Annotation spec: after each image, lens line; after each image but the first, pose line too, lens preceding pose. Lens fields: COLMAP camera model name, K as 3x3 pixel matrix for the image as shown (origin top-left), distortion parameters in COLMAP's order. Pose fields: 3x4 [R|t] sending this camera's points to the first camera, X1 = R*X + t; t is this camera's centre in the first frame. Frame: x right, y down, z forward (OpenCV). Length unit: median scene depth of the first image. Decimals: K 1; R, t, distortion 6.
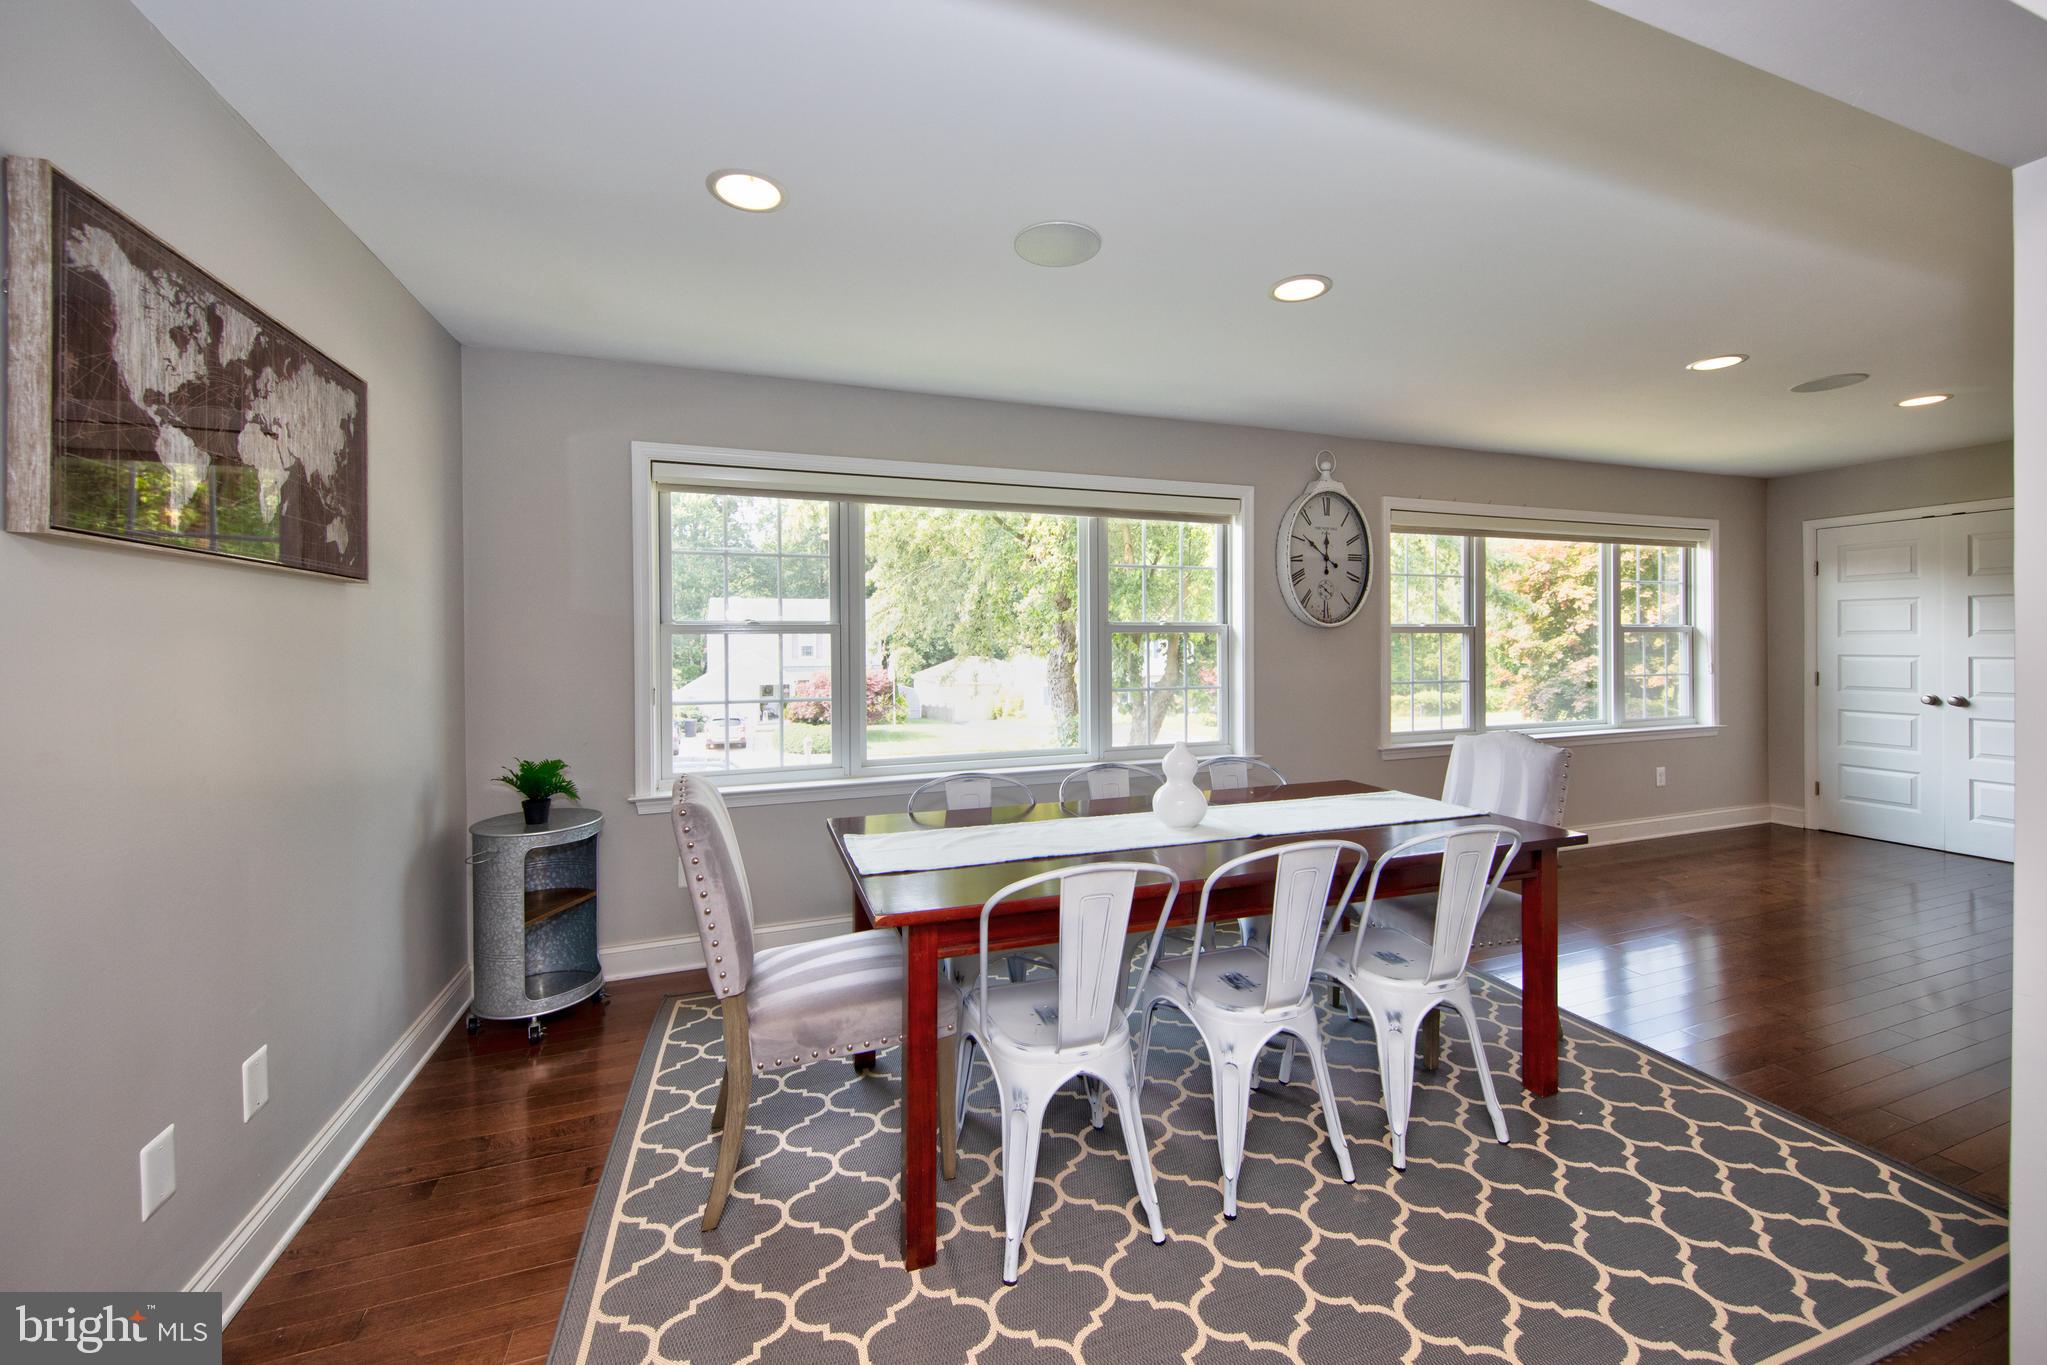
lens RADIAL K [[767.5, 0, 1006.3], [0, 767.5, 634.5], [0, 0, 1]] dist [0.000181, -0.000008]
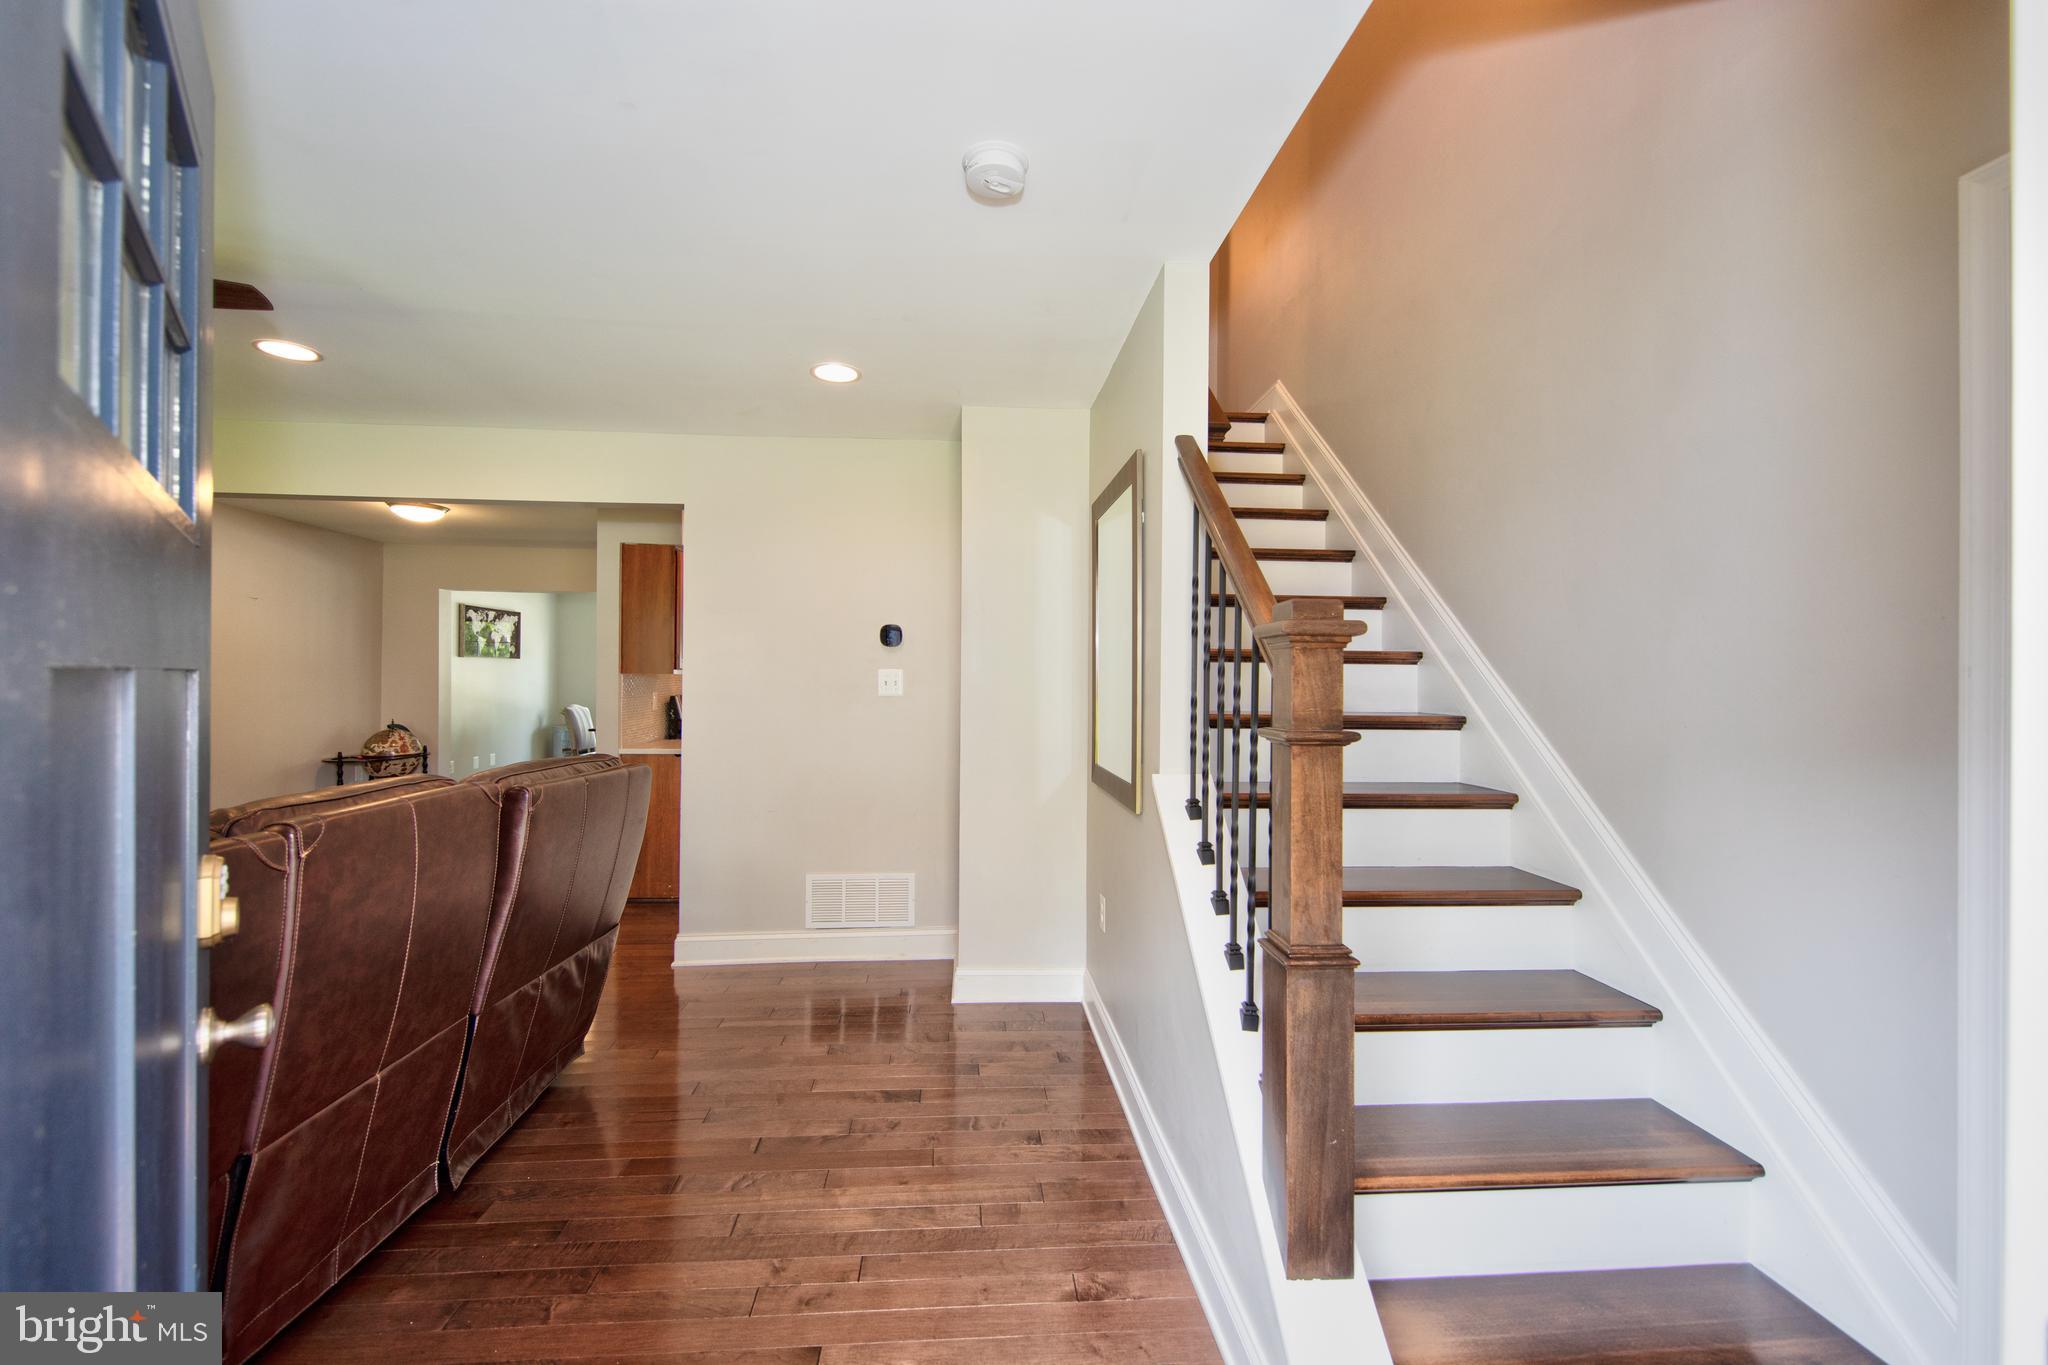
lens RADIAL K [[807.1, 0, 1033.4], [0, 807.1, 680.3], [0, 0, 1]] dist [0.000320, 0.000013]
pose [[0.963137, 0.013646, -0.268666, 3.280197], [-0.015040, 0.999882, -0.003128, 0.022358], [0.268592, 0.007053, 0.963228, -2.687137]]
